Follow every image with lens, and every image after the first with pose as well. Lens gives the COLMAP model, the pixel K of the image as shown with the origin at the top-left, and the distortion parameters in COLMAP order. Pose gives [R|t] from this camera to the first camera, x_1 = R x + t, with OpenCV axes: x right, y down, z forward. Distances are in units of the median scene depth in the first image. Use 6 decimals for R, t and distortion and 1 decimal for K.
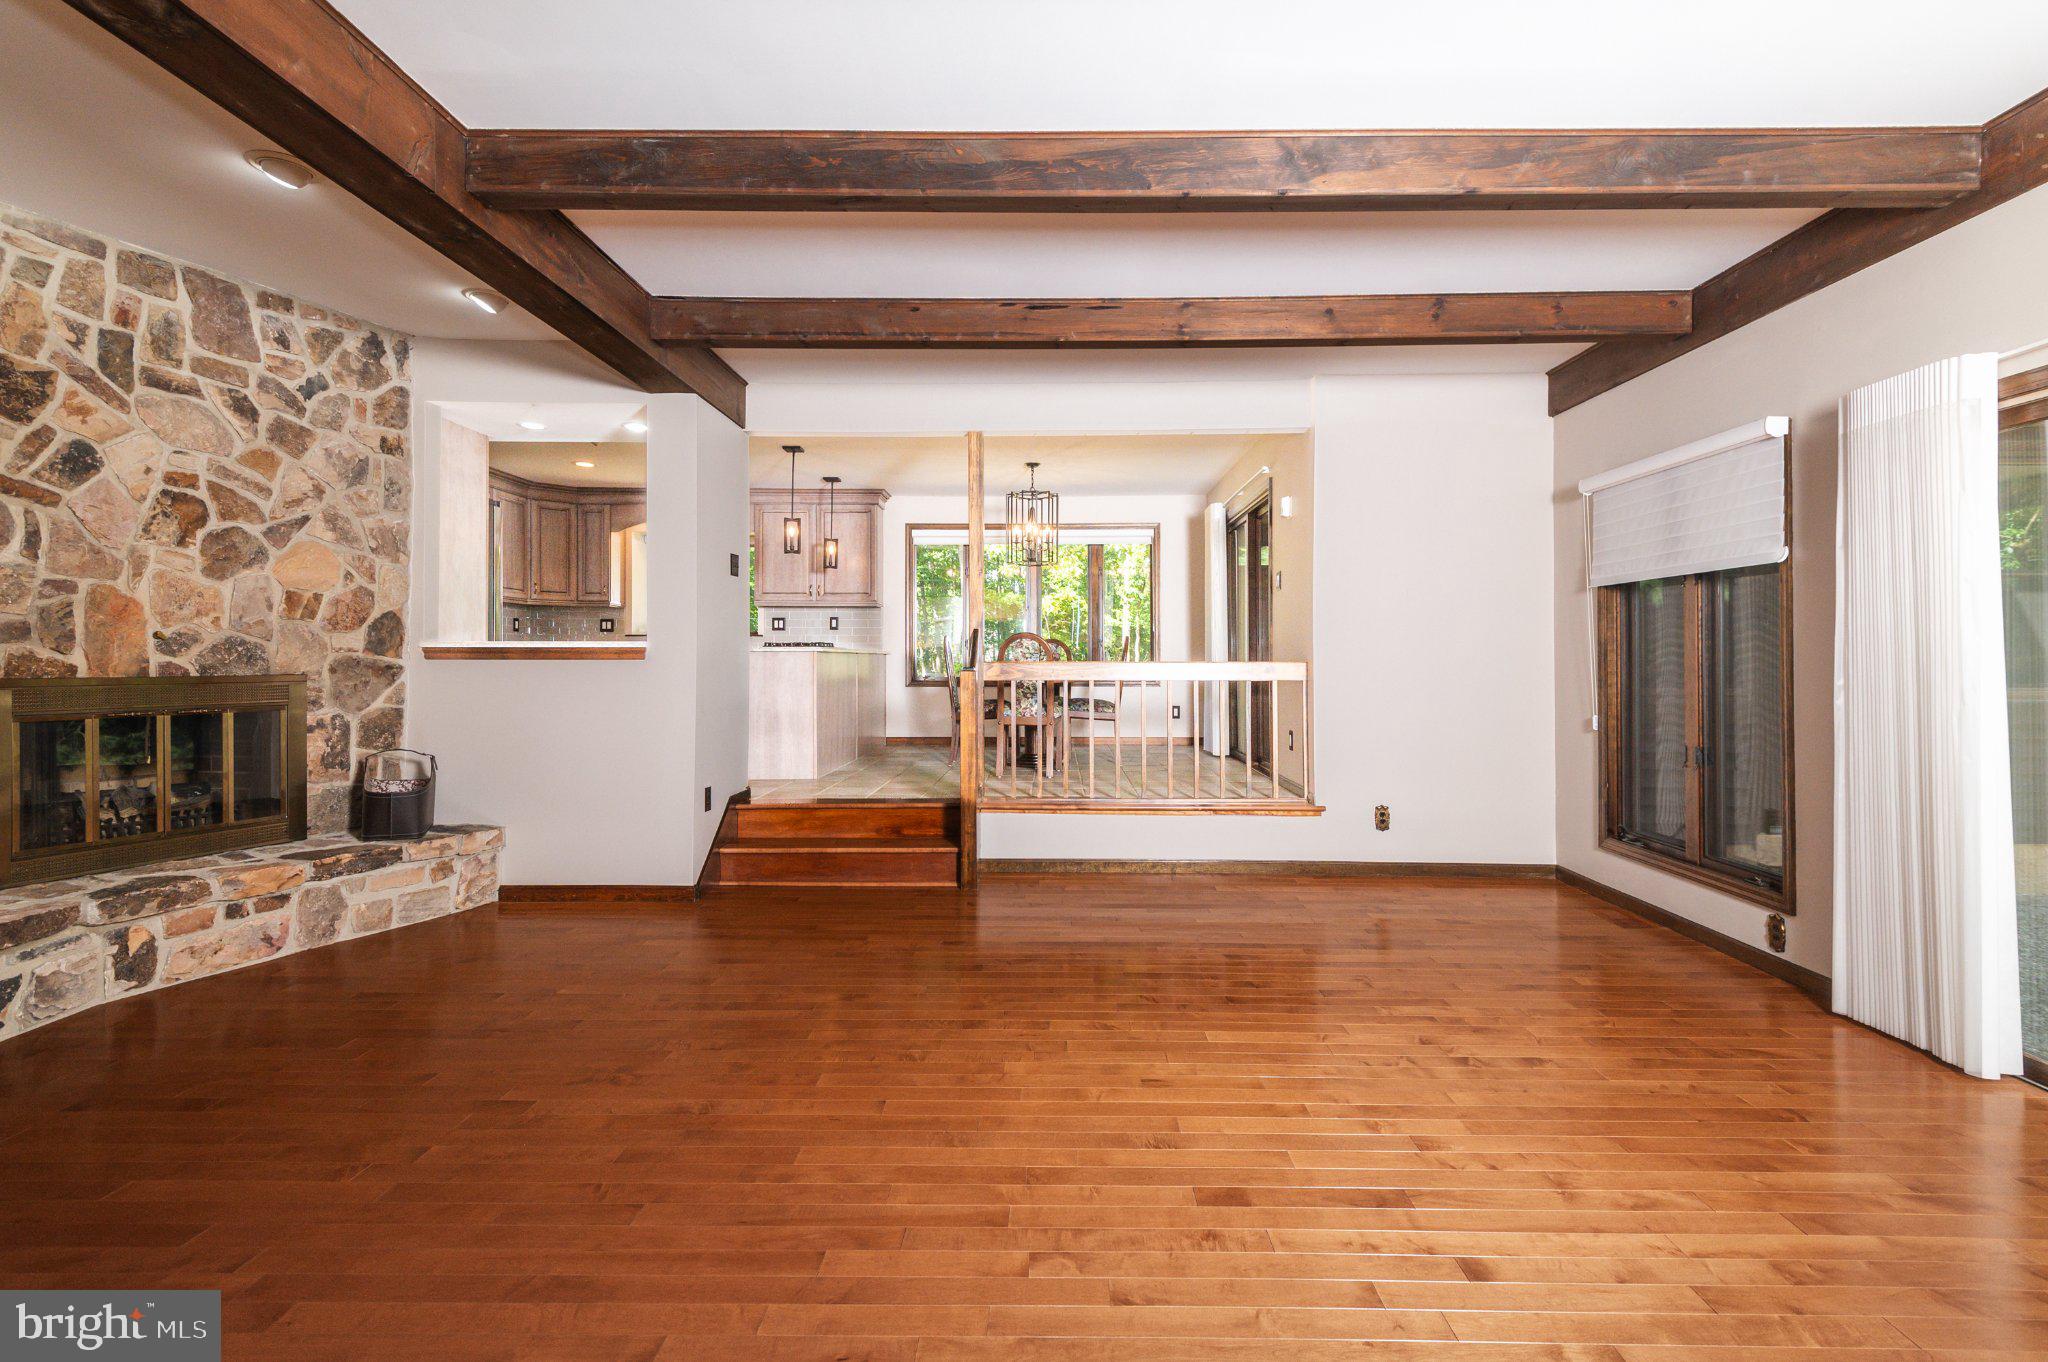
lens RADIAL K [[937.9, 0, 1039.1], [0, 937.9, 652.3], [0, 0, 1]] dist [0.025032, -0.012755]
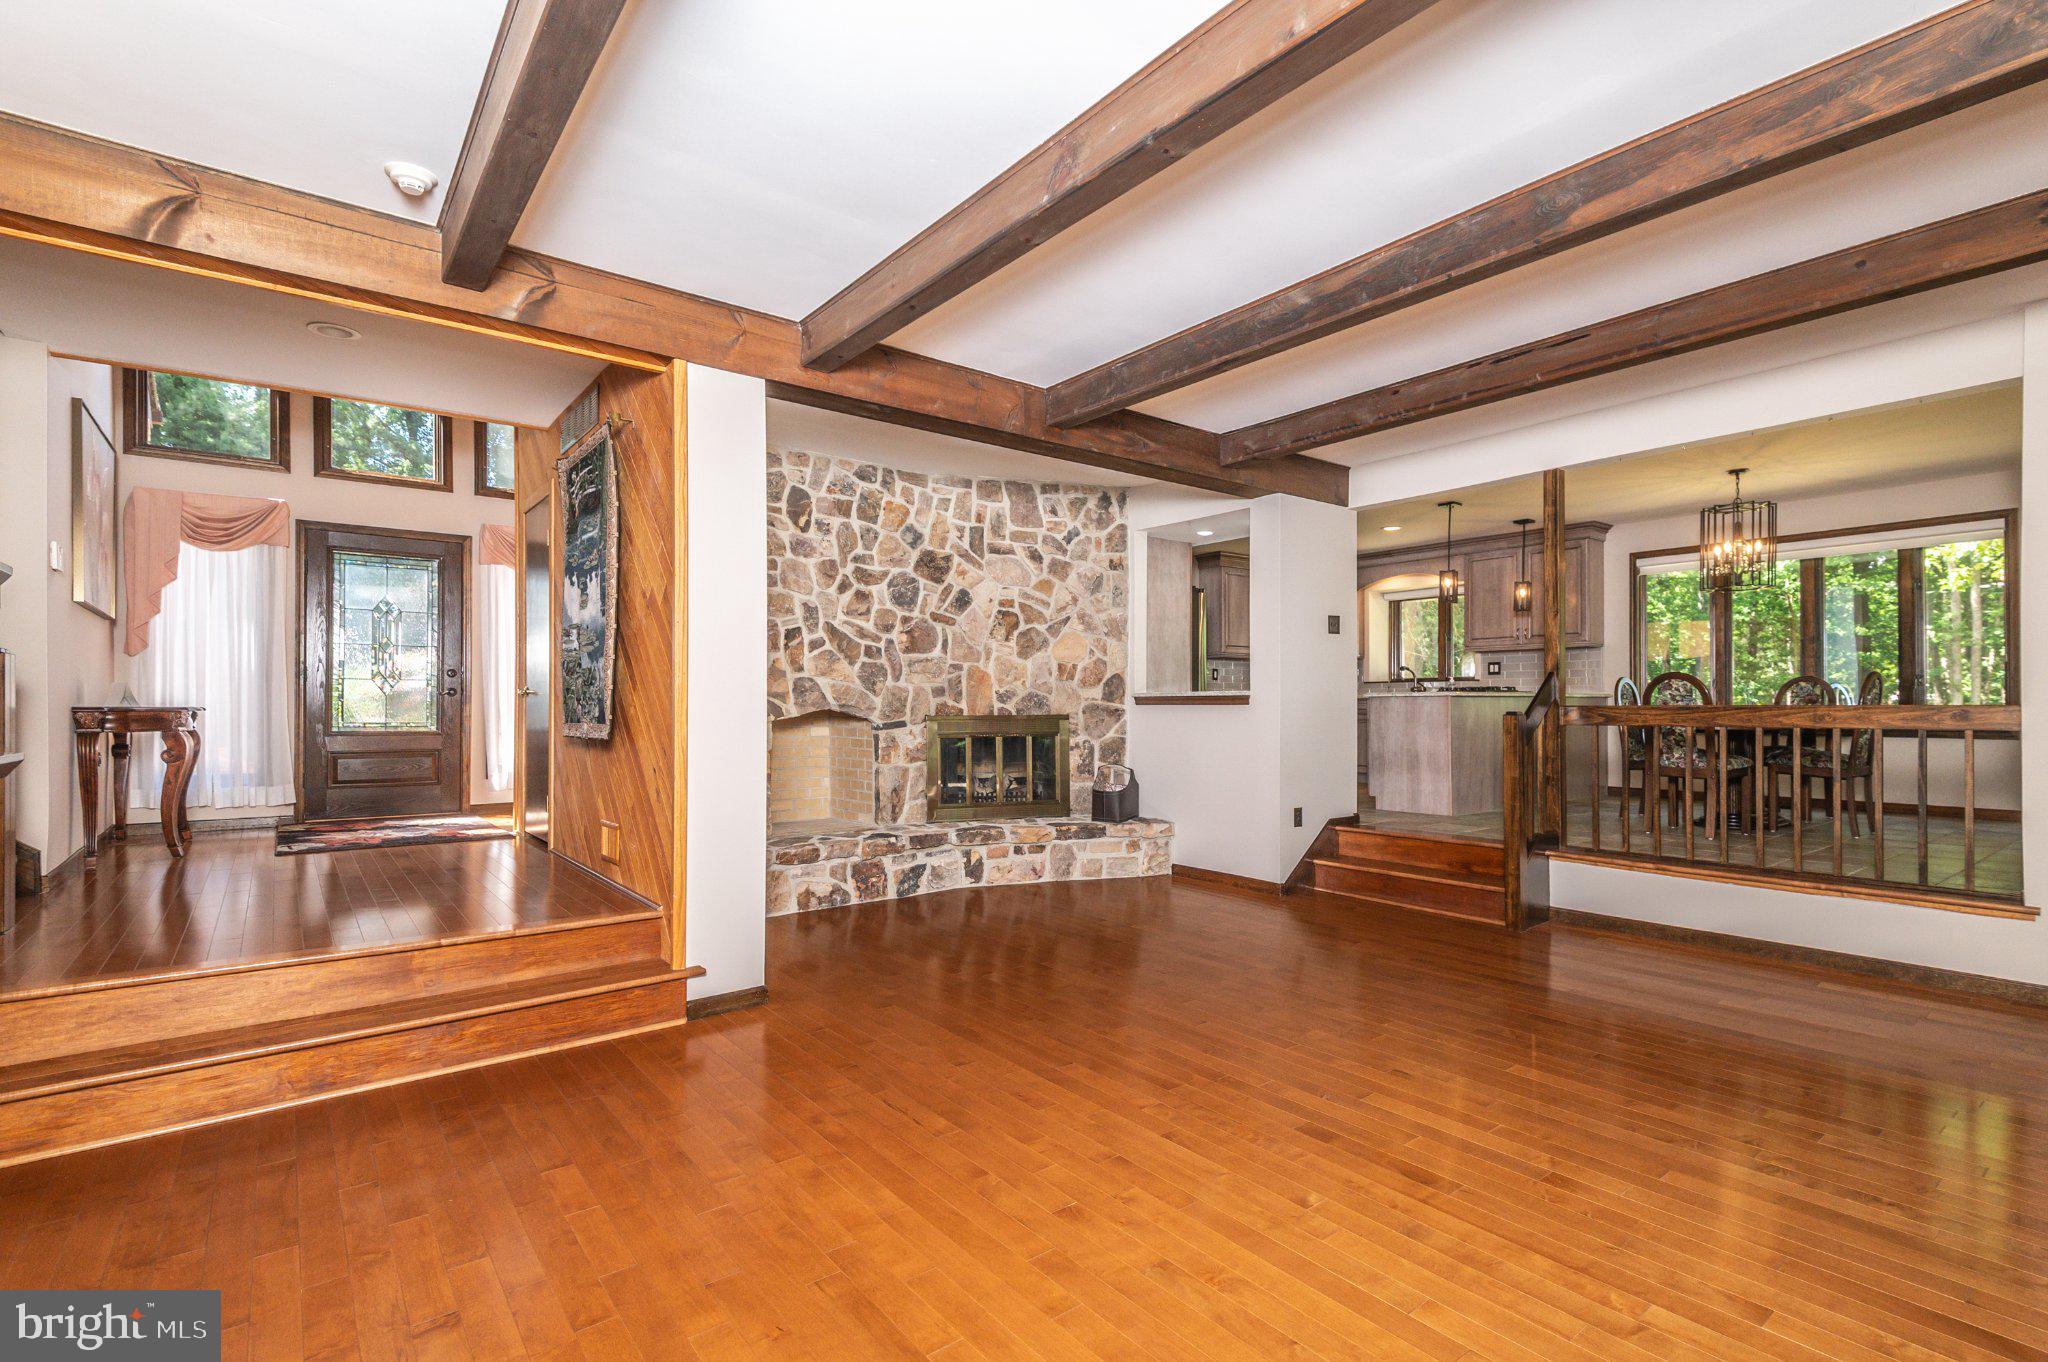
lens RADIAL K [[937.9, 0, 1063.1], [0, 937.9, 705.3], [0, 0, 1]] dist [0.025032, -0.012755]
pose [[0.637550, -0.002556, -0.770405, 0.465786], [0.010941, 0.999924, 0.005737, -0.001823], [0.770331, -0.012087, 0.637529, -0.026918]]
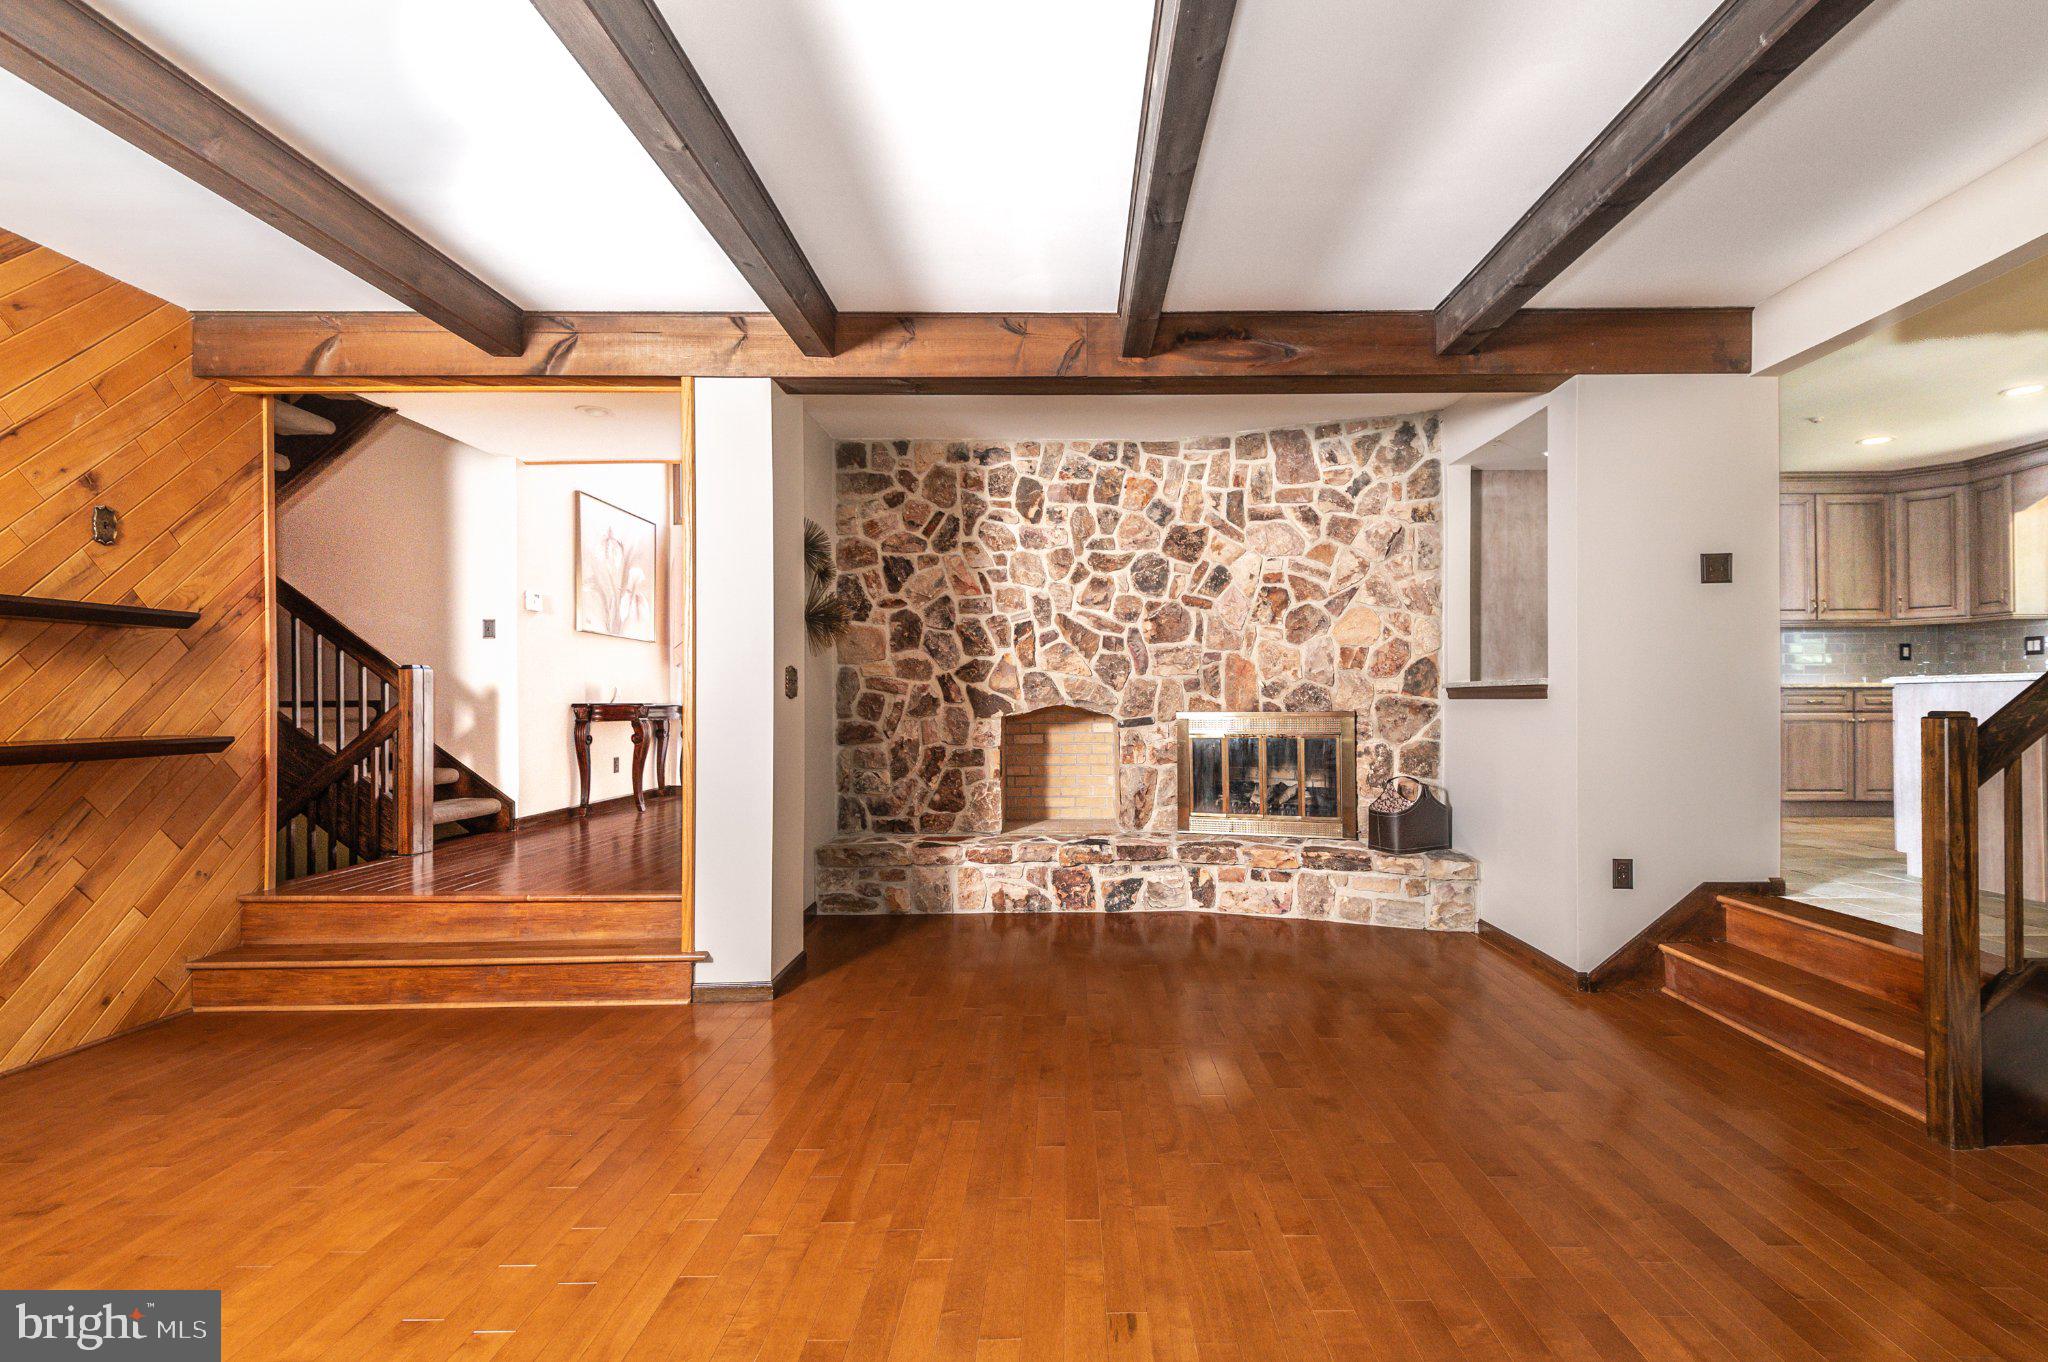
lens RADIAL K [[937.9, 0, 1062.0], [0, 937.9, 699.5], [0, 0, 1]] dist [0.025032, -0.012755]
pose [[0.025934, -0.002514, -0.999661, 0.501931], [0.016457, 0.999862, -0.002088, 0.003327], [0.999528, -0.016397, 0.025971, 0.589454]]
